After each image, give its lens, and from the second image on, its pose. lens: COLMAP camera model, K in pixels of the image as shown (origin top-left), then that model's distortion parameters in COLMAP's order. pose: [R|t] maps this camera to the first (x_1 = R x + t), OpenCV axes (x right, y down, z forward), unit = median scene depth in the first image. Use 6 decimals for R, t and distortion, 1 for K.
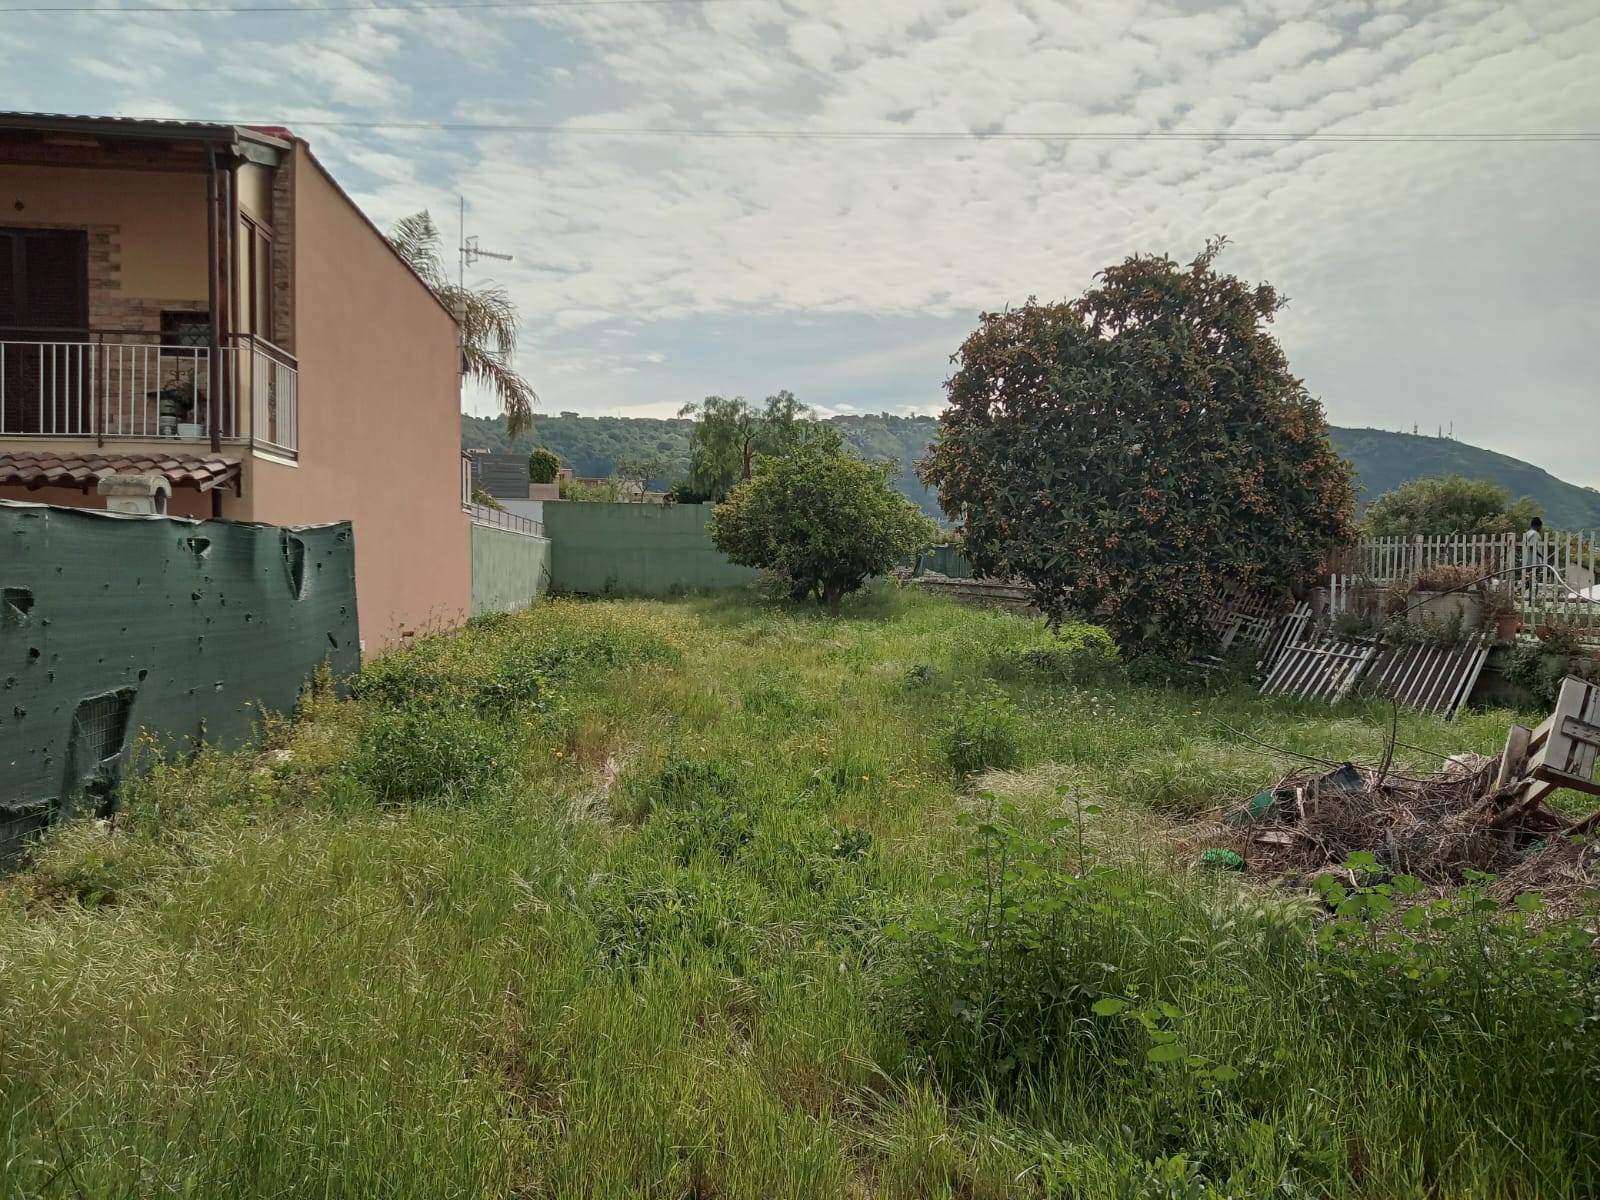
lens RADIAL K [[1149.5, 0, 800.0], [0, 1149.5, 600.0], [0, 0, 1]] dist [0.129338, -0.223738]
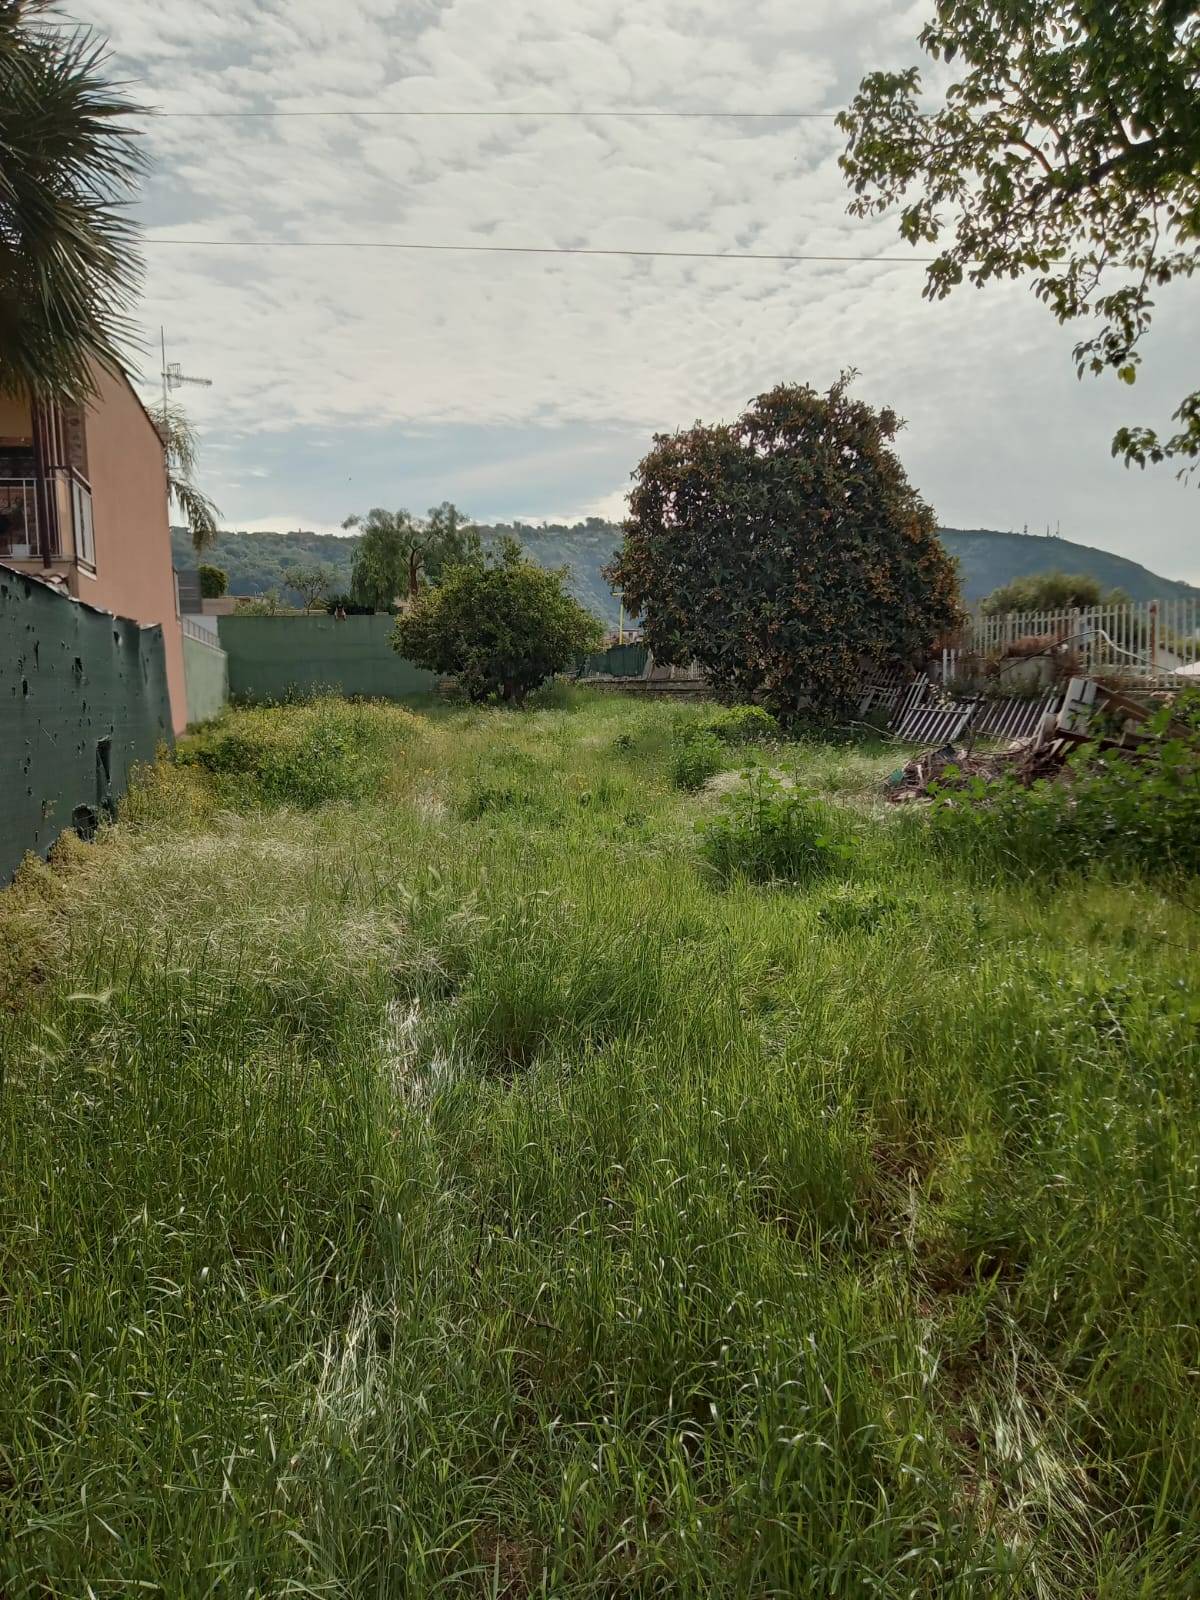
lens RADIAL K [[1205.3, 0, 579.7], [0, 1205.3, 796.4], [0, 0, 1]] dist [0.115064, -0.162626]
pose [[0.990695, -0.047721, 0.127461, -0.095255], [0.039752, 0.997135, 0.064352, 0.033171], [-0.130167, -0.058687, 0.989754, -0.226134]]
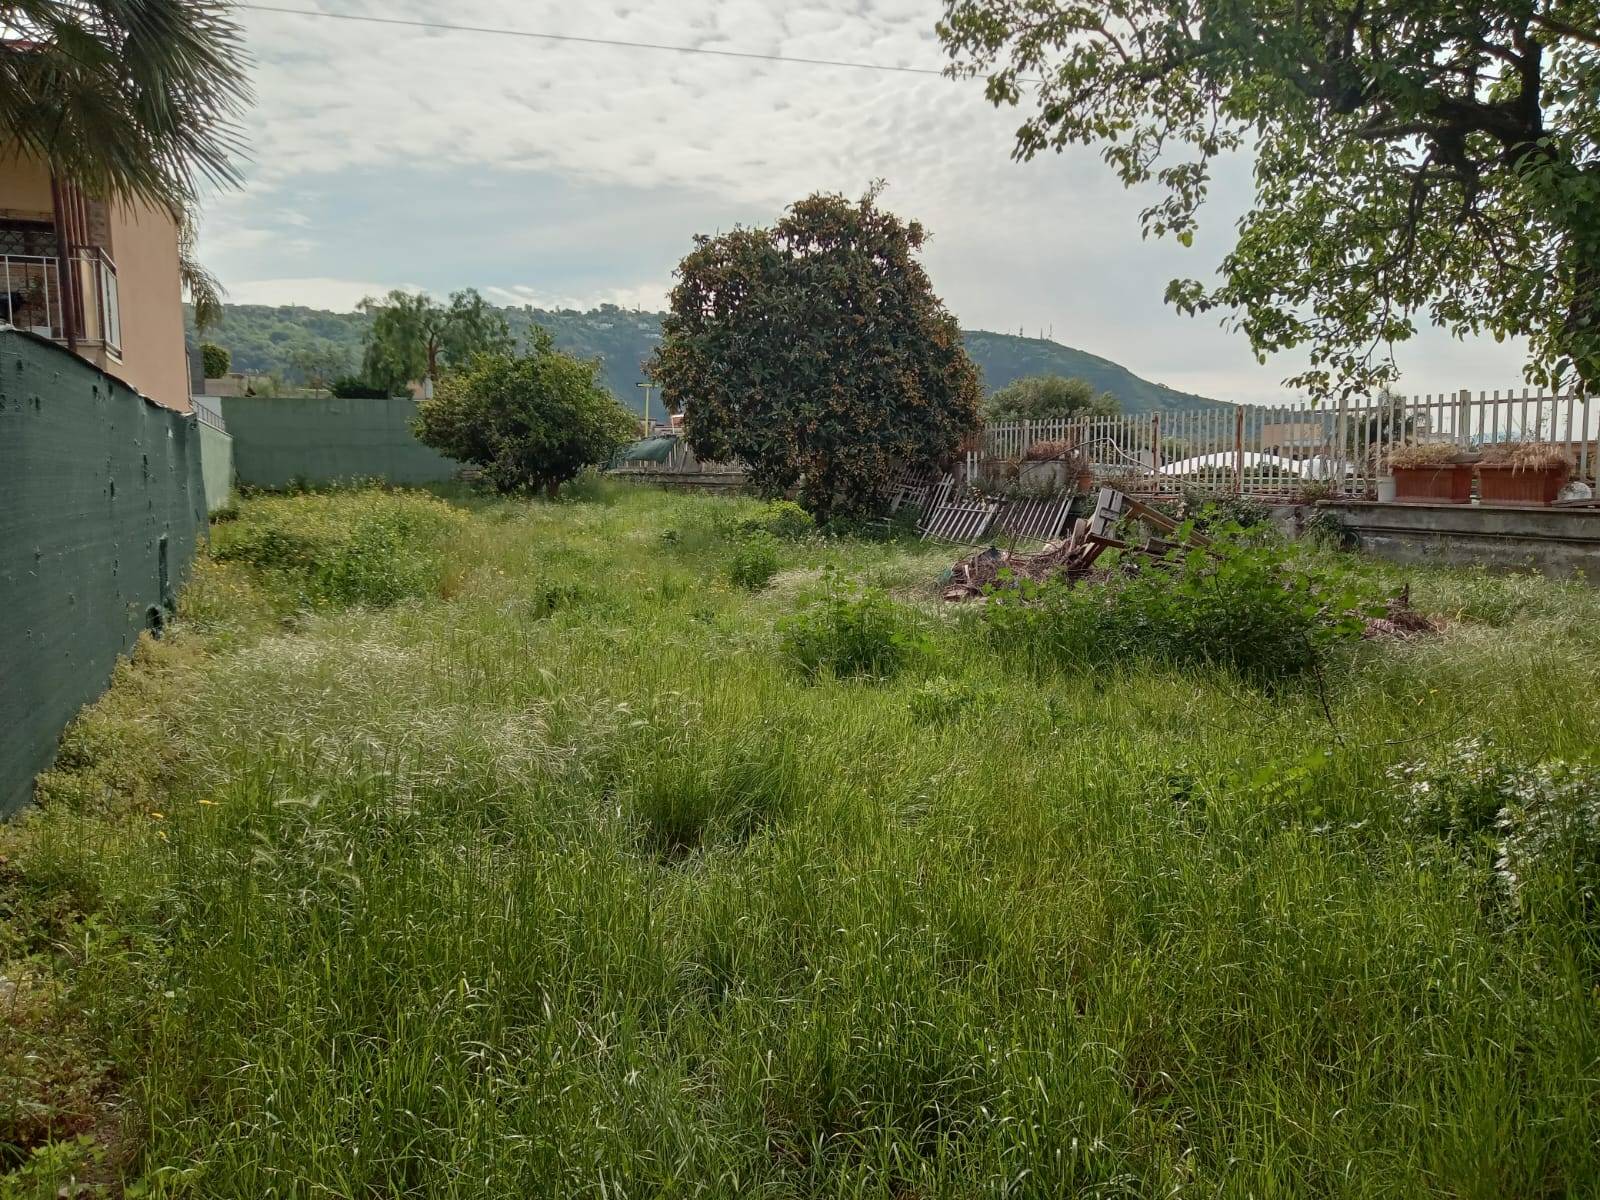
lens RADIAL K [[1205.3, 0, 781.7], [0, 1205.3, 596.0], [0, 0, 1]] dist [0.115064, -0.162626]
pose [[0.958182, -0.050216, 0.281718, -0.132929], [0.028928, 0.996437, 0.079223, 0.024657], [-0.284692, -0.067761, 0.956221, -0.246328]]
